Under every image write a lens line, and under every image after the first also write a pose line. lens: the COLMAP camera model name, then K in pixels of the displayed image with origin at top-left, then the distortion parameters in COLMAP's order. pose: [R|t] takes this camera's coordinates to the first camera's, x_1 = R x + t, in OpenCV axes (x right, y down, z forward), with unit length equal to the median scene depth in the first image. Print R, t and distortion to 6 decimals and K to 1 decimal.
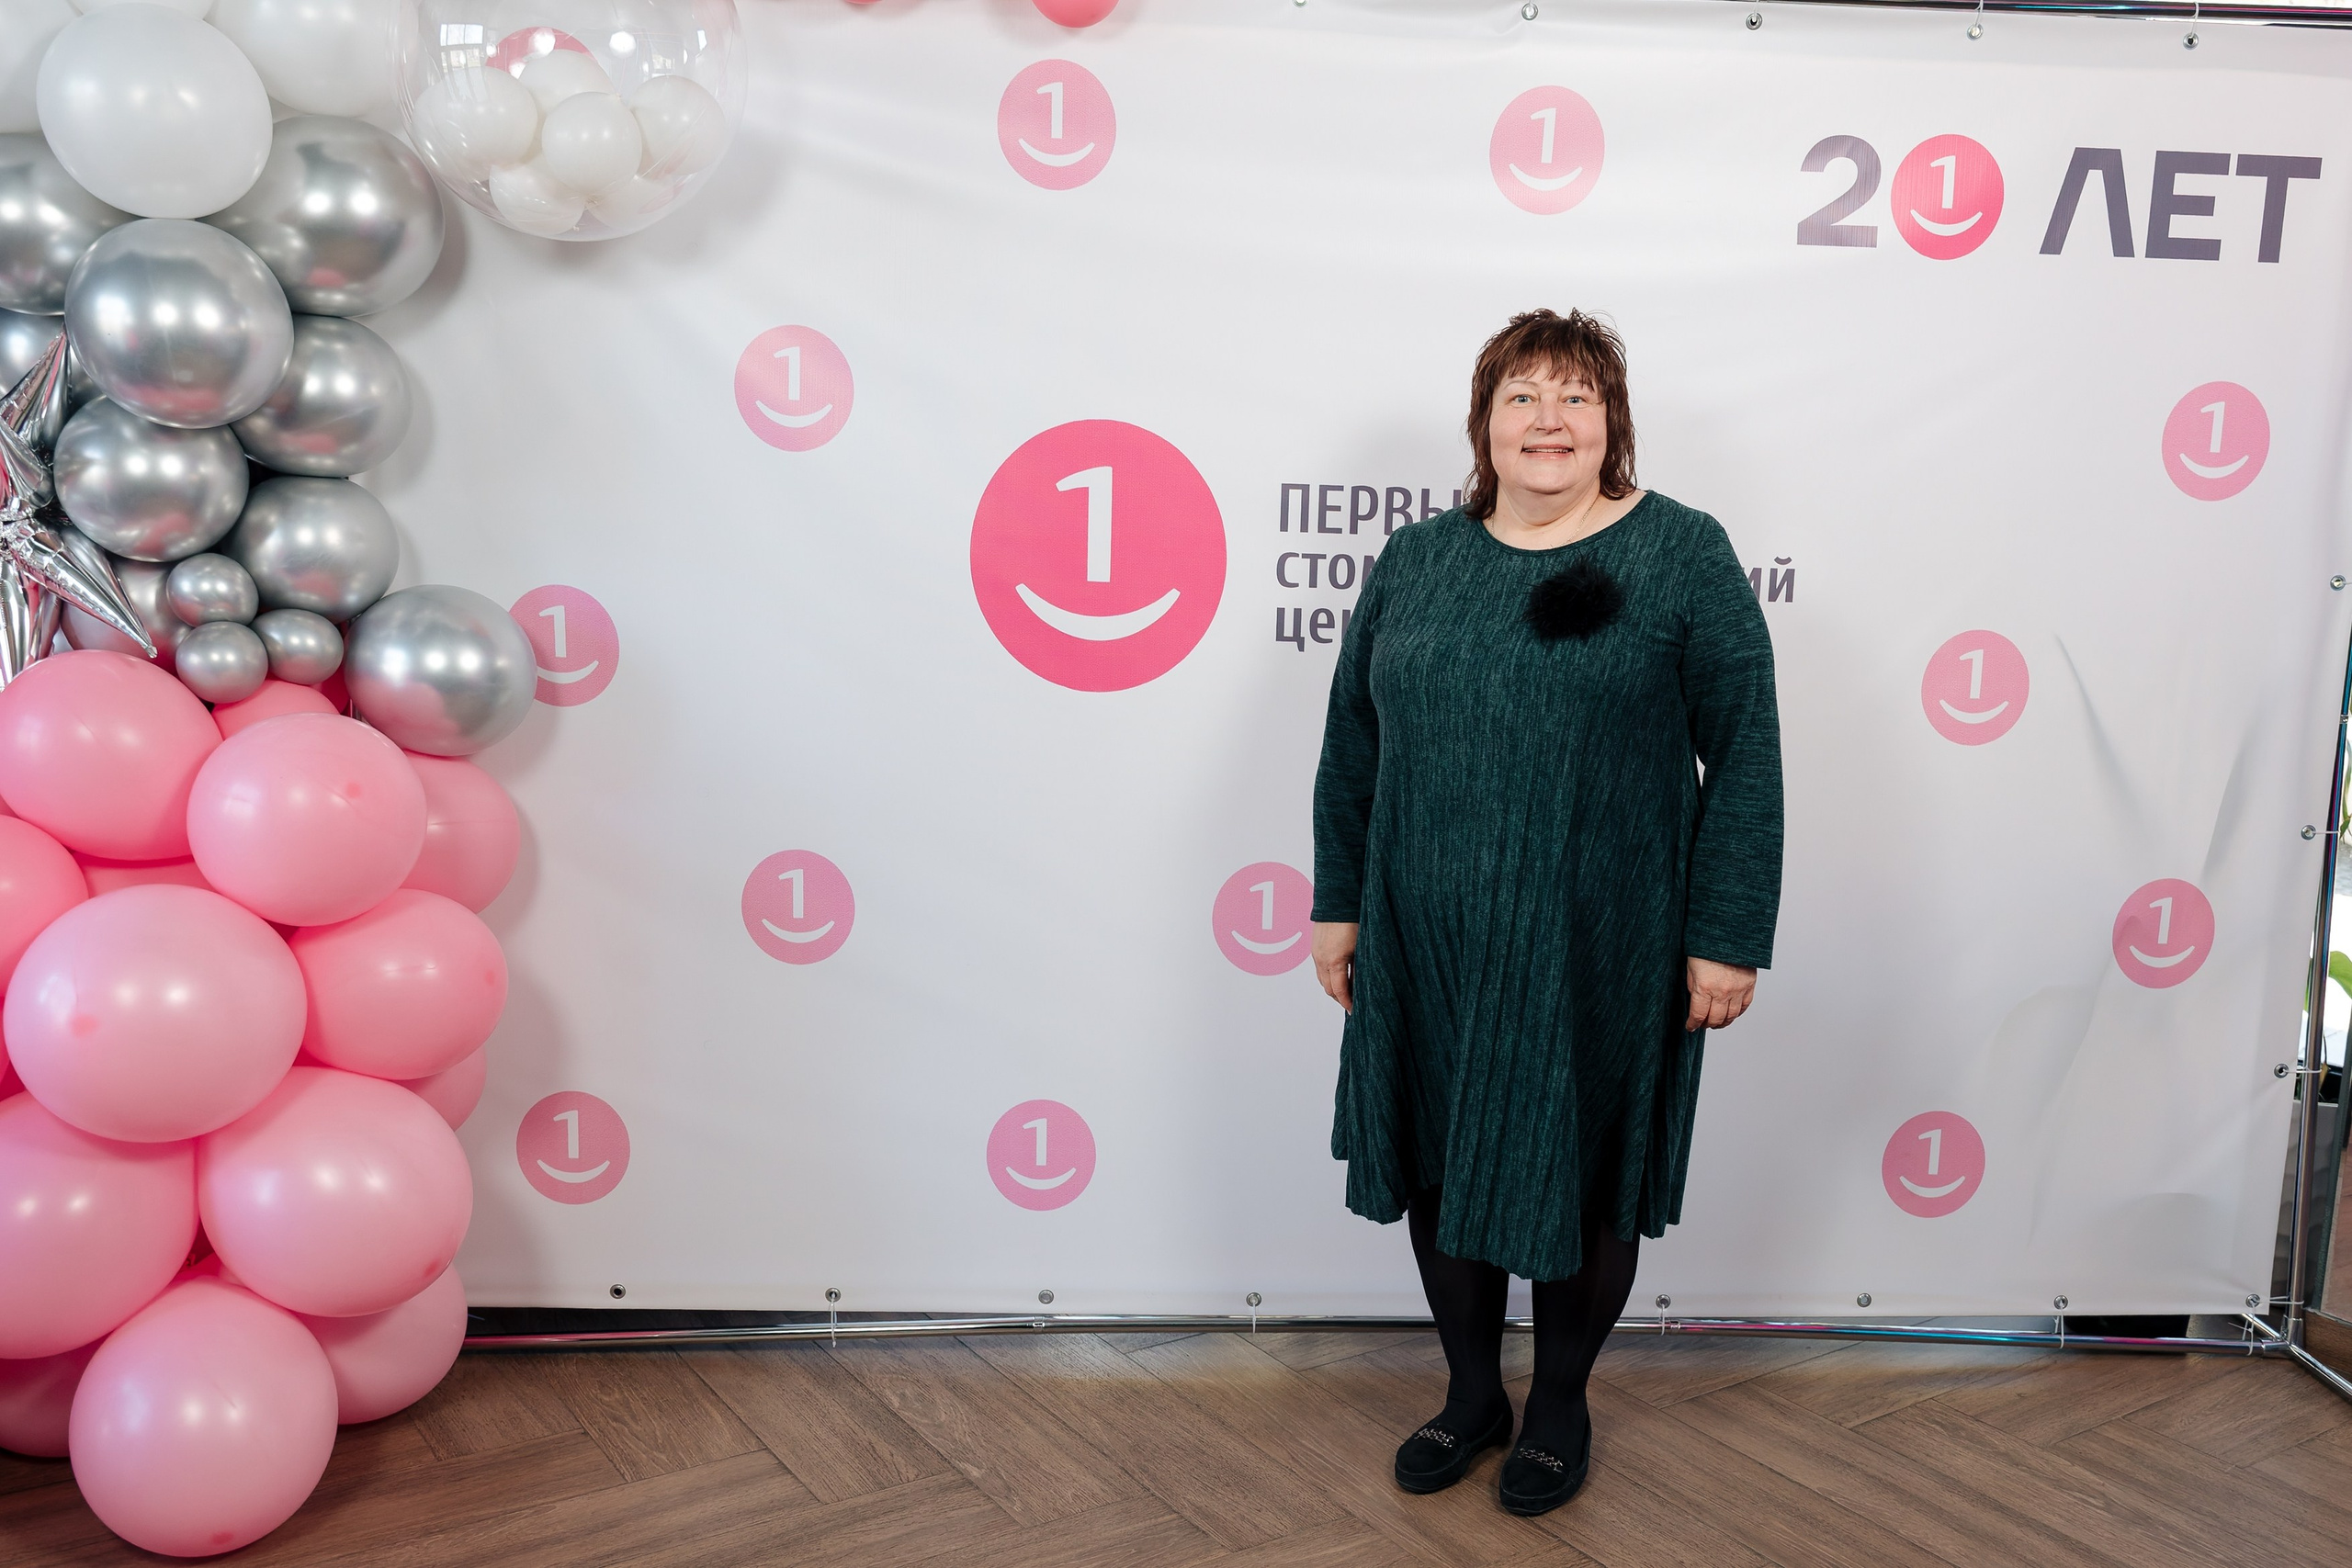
lens RADIAL K [[2113.6, 0, 1277.4], [0, 2113.6, 849.2], [0, 0, 1]] dist [0.014948, -0.010692]
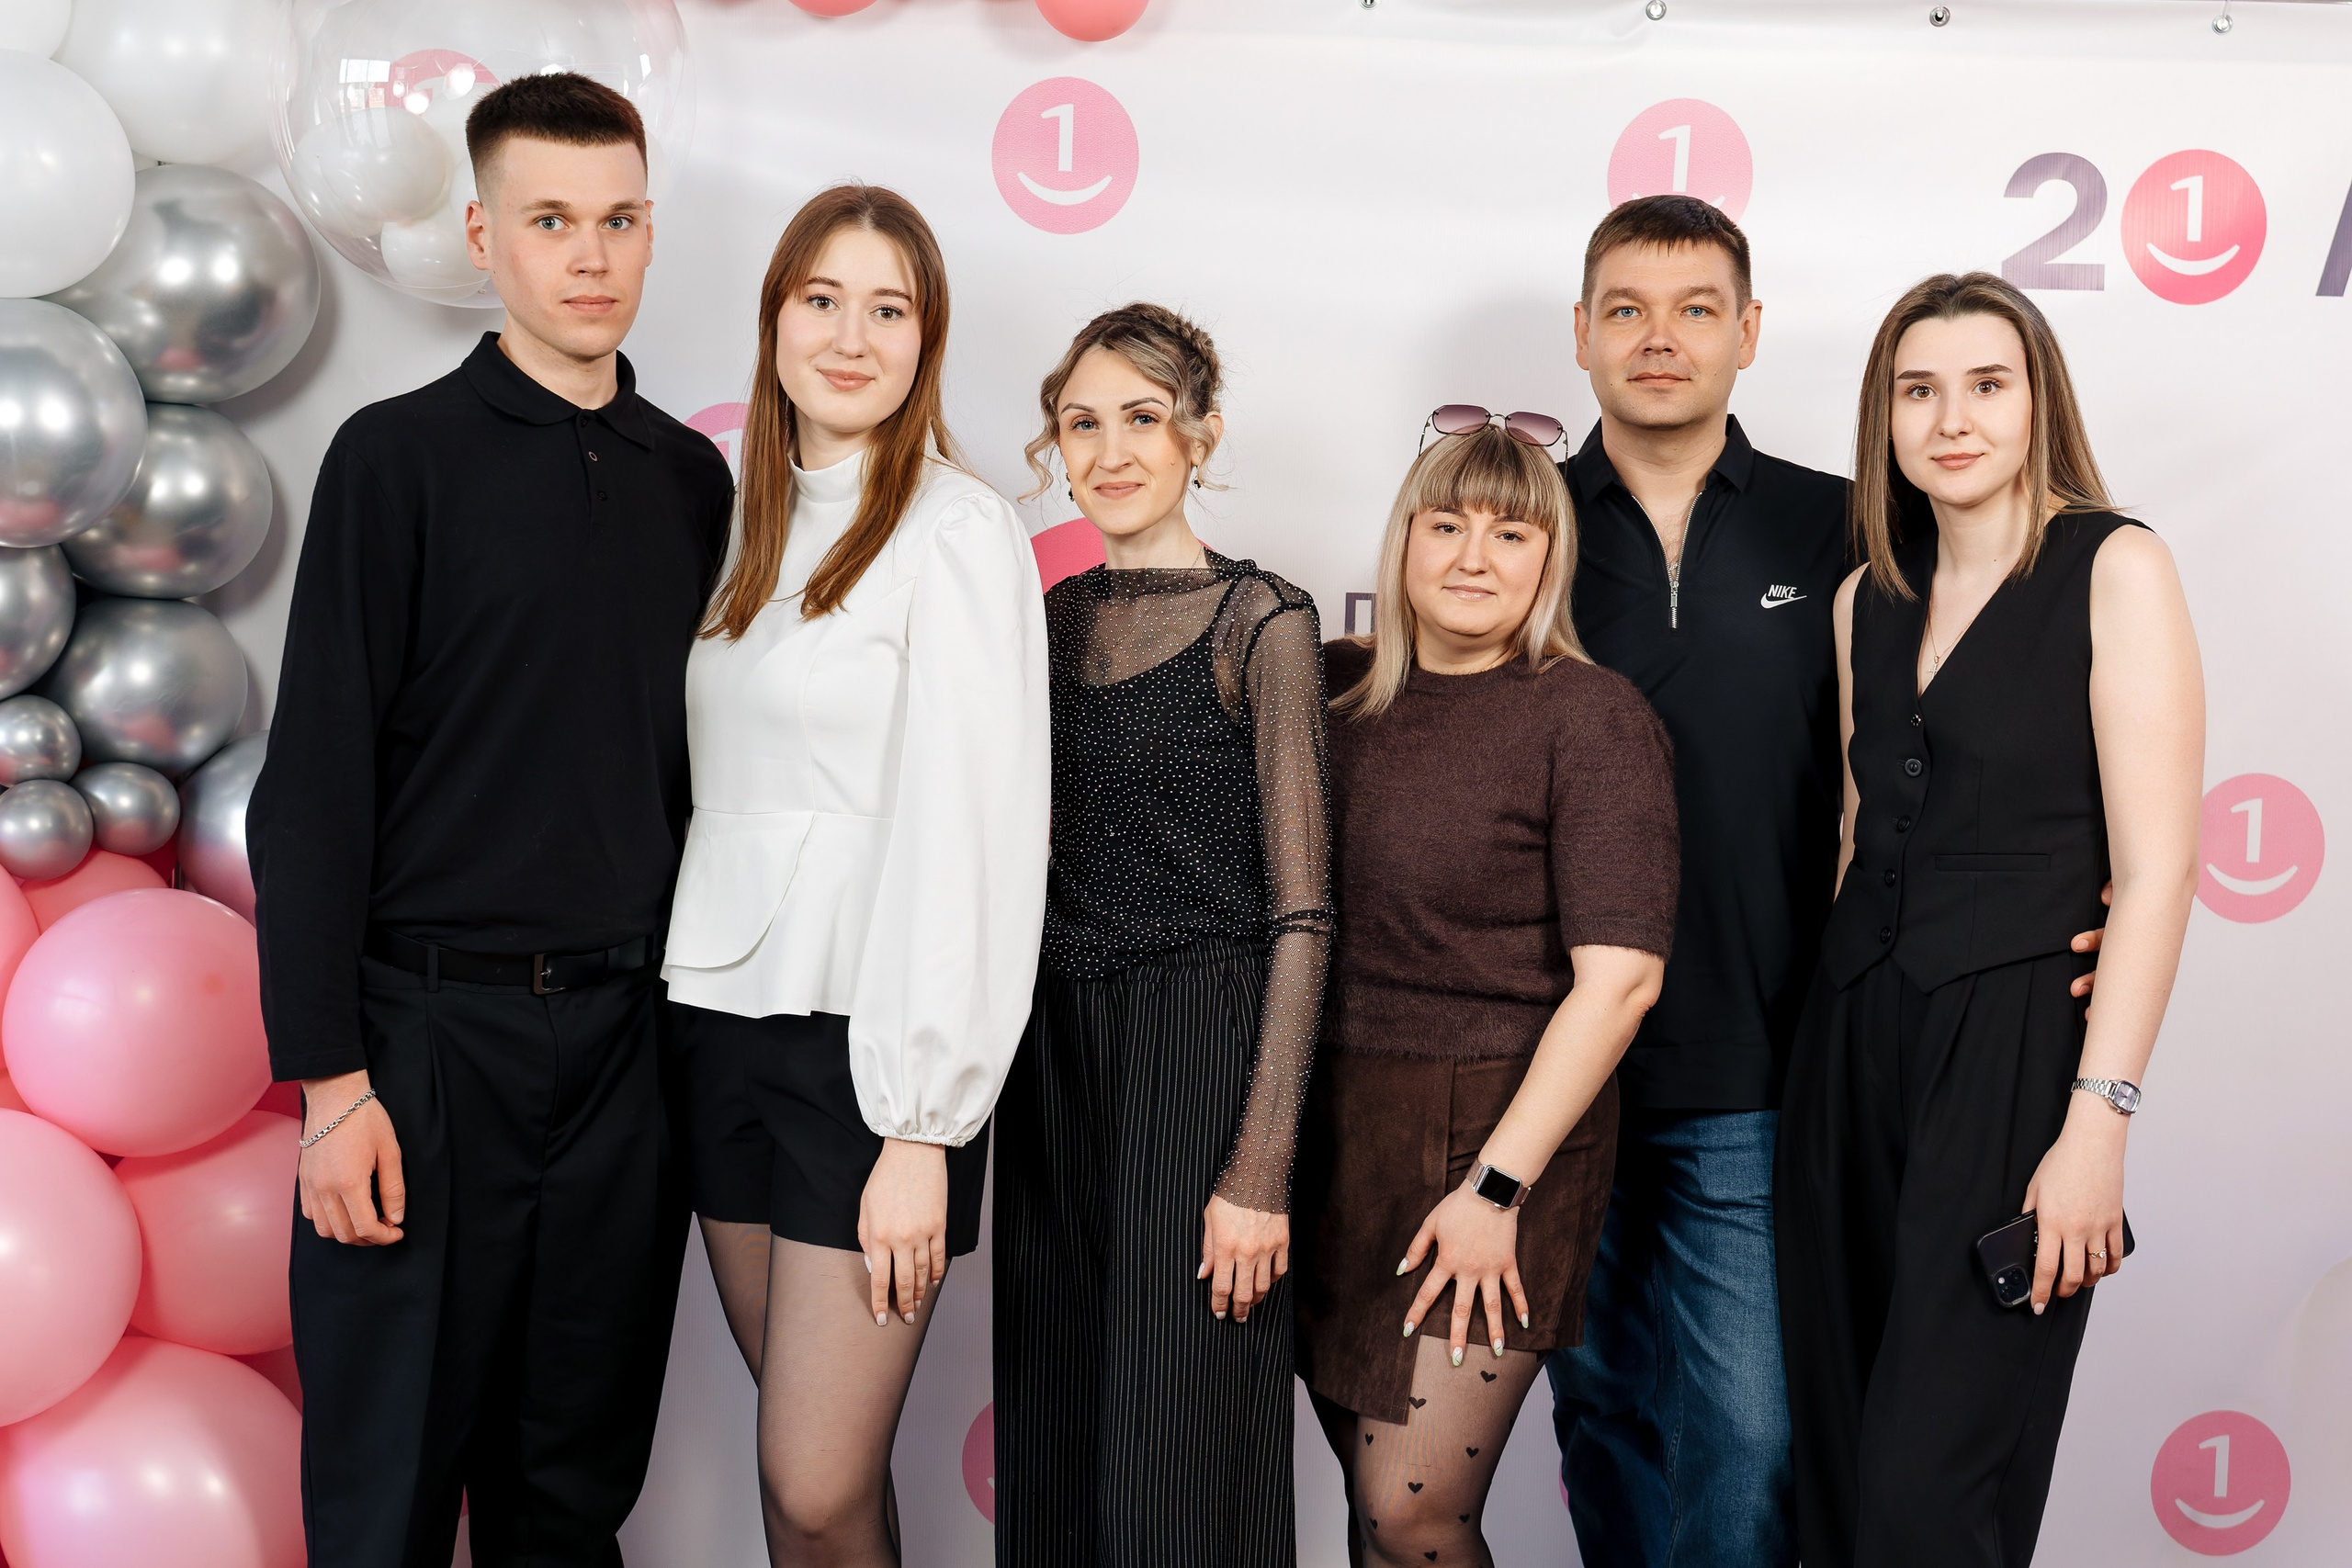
lens RADIAL K [[3239.1, 0, 1122.7], [0, 3239.1, 775.5], [0, 0, 1]] dist [0.014647, 0.000000]
pose [[0.999328, -0.004836, -0.036329, -0.039322], [0.001502, 0.995827, -0.091250, 0.004148], [0.036619, 0.091135, 0.995165, -0.201221]]
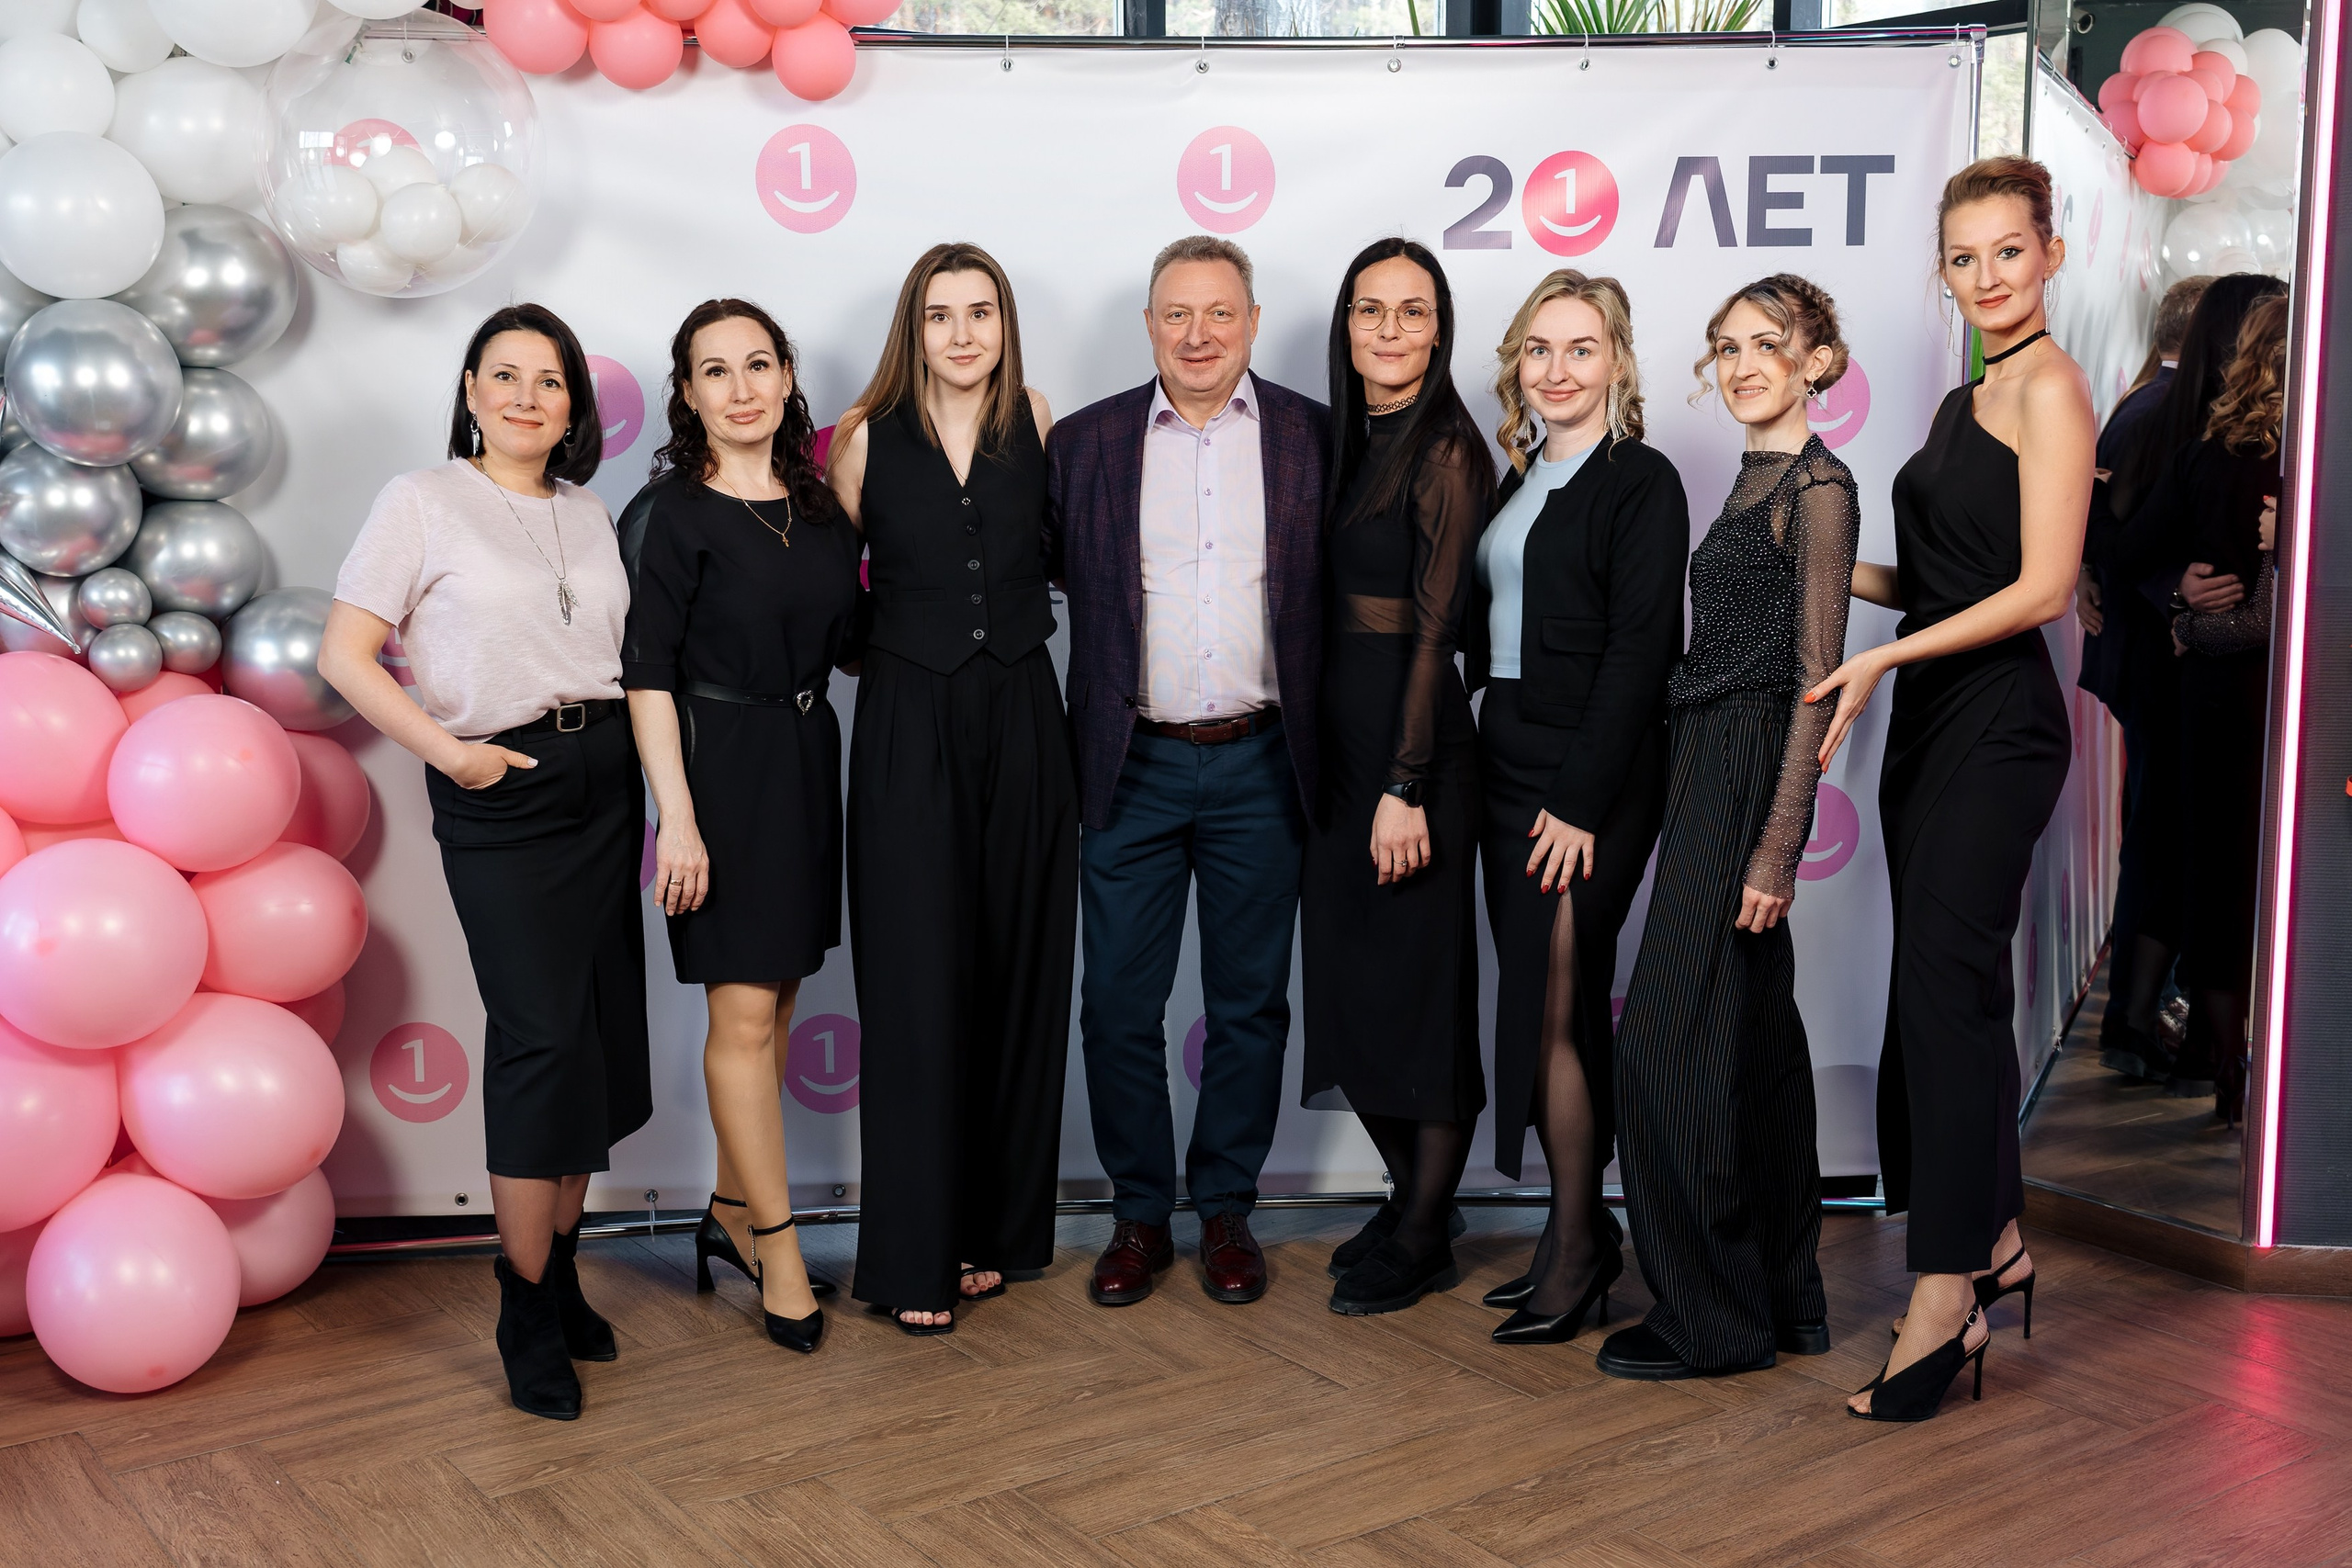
lens RADIAL K [[2742.8, 0, 1204.0], [0, 2742.8, 781.0], [0, 0, 1]] dist [0.006091, 0.000000]
pose [[0.999164, -0.040668, -0.004069, 0.111157], [0.040473, 0.998382, -0.039936, 0.065141], [0.005686, 0.039738, 0.999194, -0.520407]]
